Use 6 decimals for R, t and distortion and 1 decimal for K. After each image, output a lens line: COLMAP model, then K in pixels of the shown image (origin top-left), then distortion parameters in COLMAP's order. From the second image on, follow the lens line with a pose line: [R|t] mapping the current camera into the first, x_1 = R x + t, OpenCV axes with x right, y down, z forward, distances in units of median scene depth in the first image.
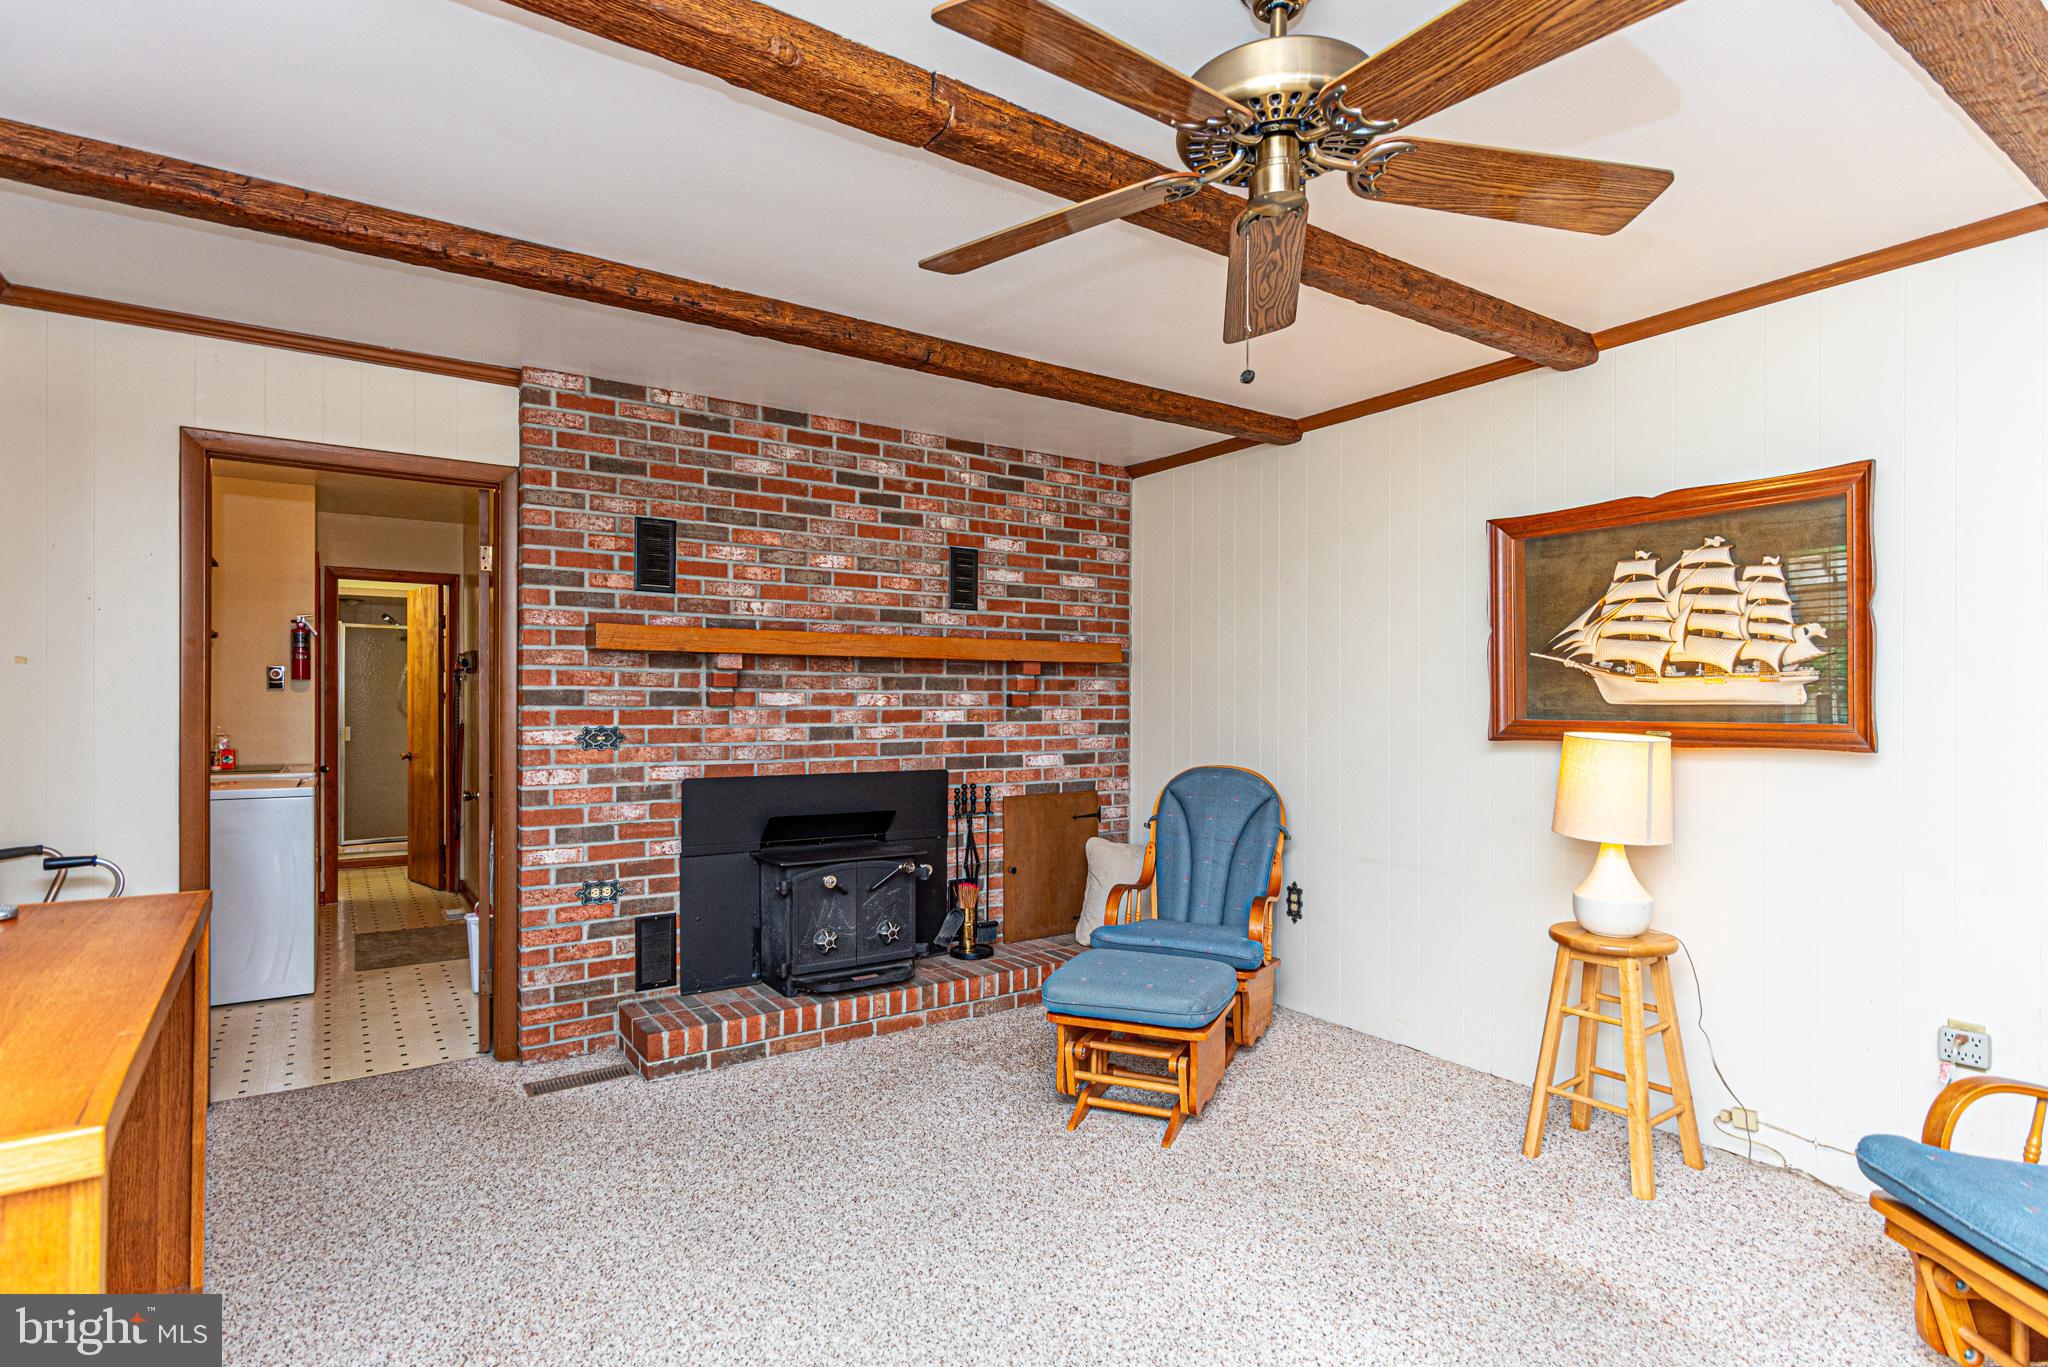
lens RADIAL K [[1065.6, 0, 1090.1], [0, 1065.6, 701.0], [0, 0, 1]] dist [0.001192, 0.000156]
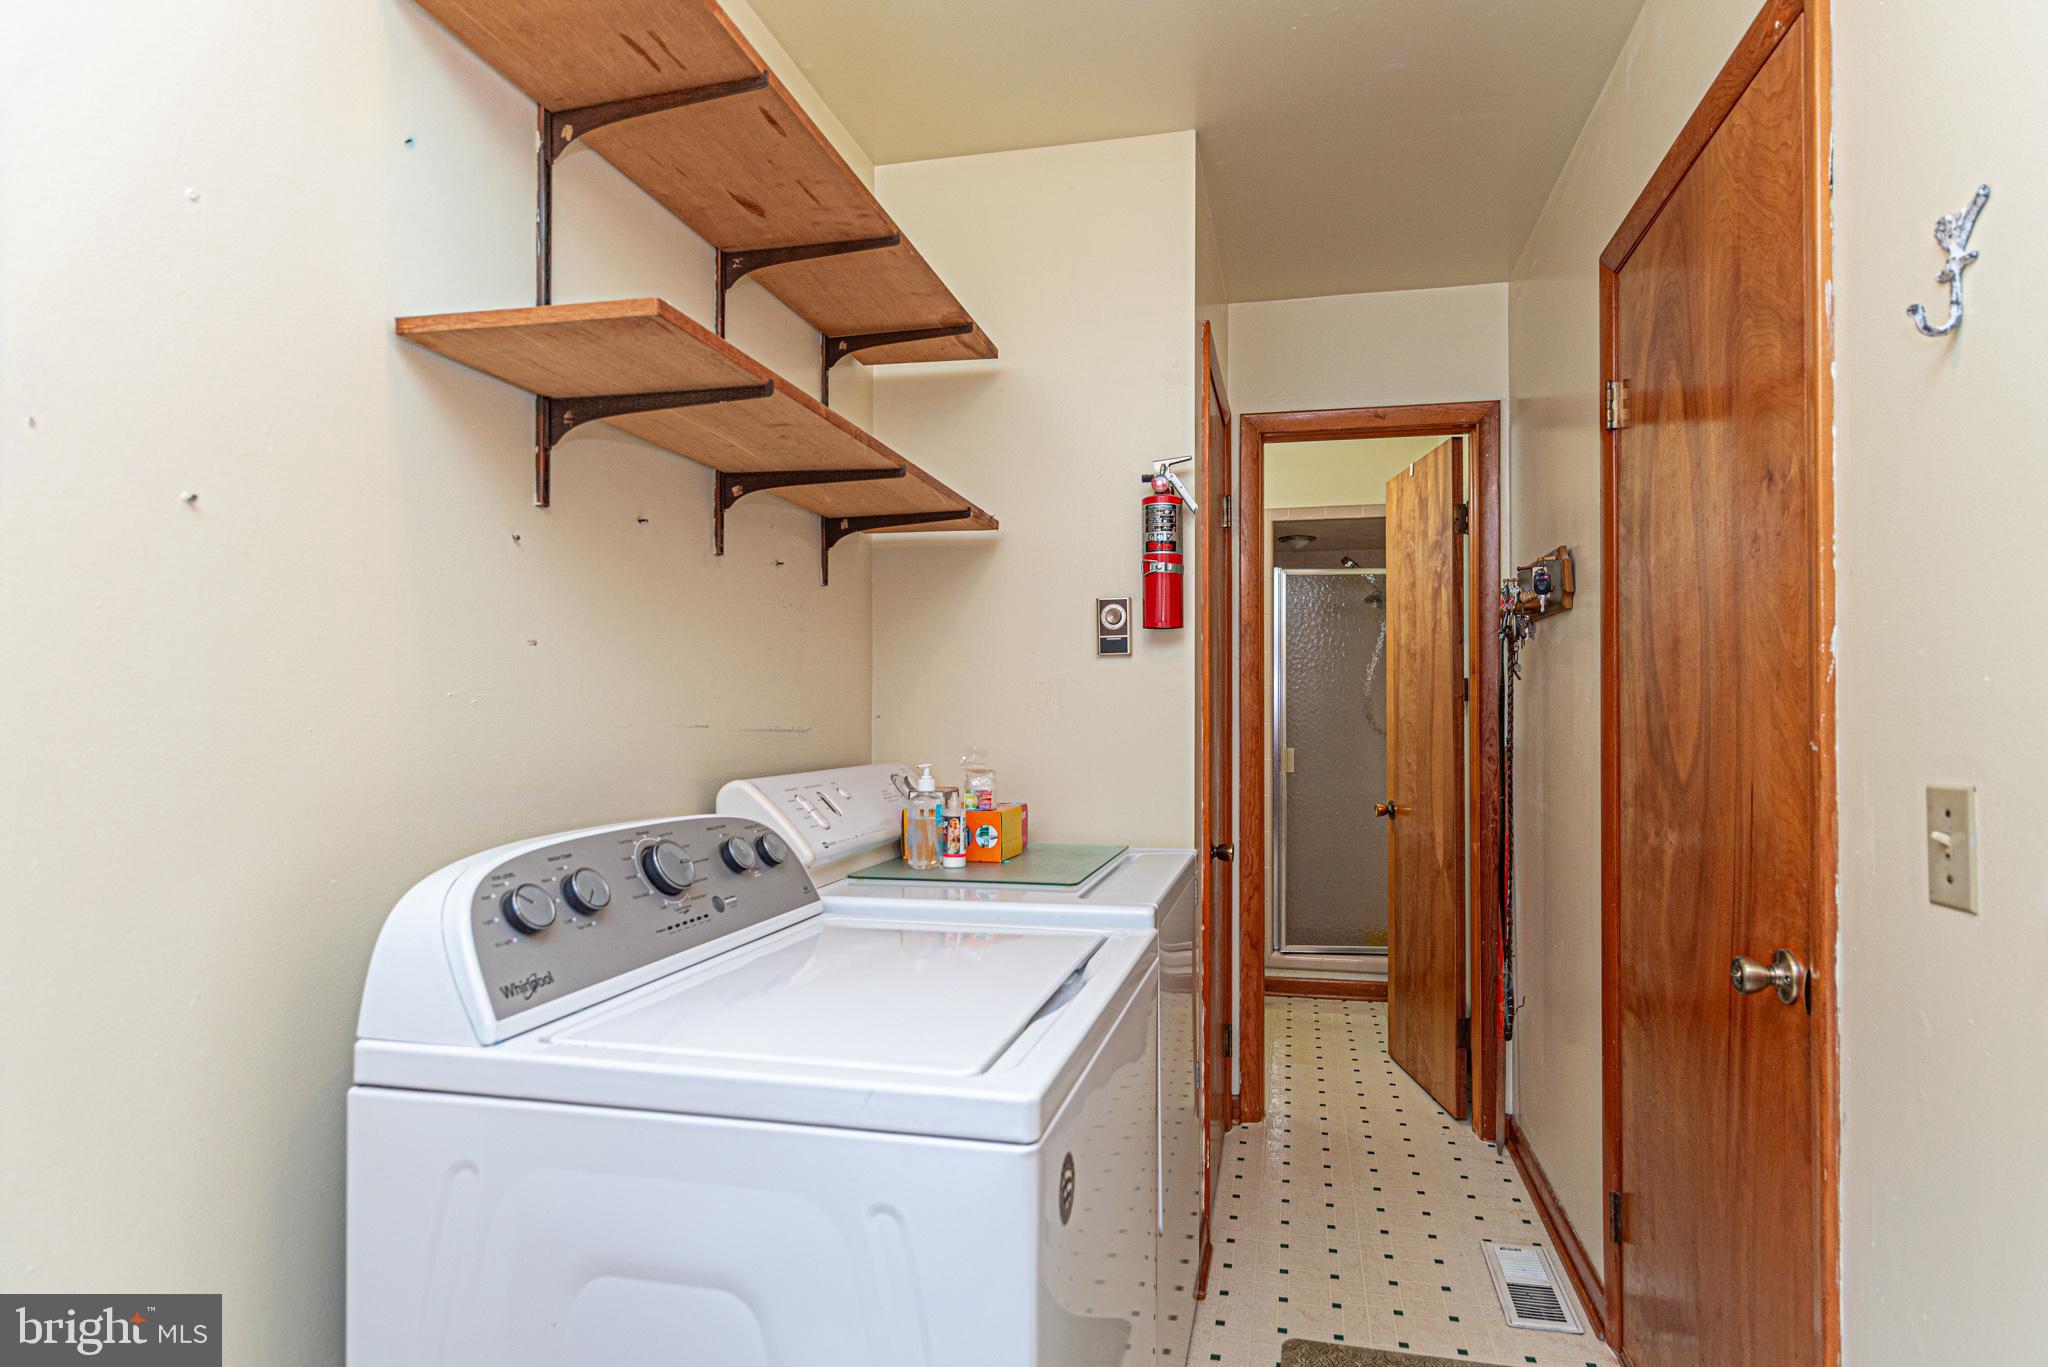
lens RADIAL K [[1046.6, 0, 1024.0], [0, 1046.6, 683.5], [0, 0, 1]] dist [0.001477, 0.000108]
pose [[0.640010, -0.020724, -0.768087, -0.386294], [-0.005077, 0.999500, -0.031199, 0.009550], [0.768350, 0.023867, 0.639585, 0.575875]]
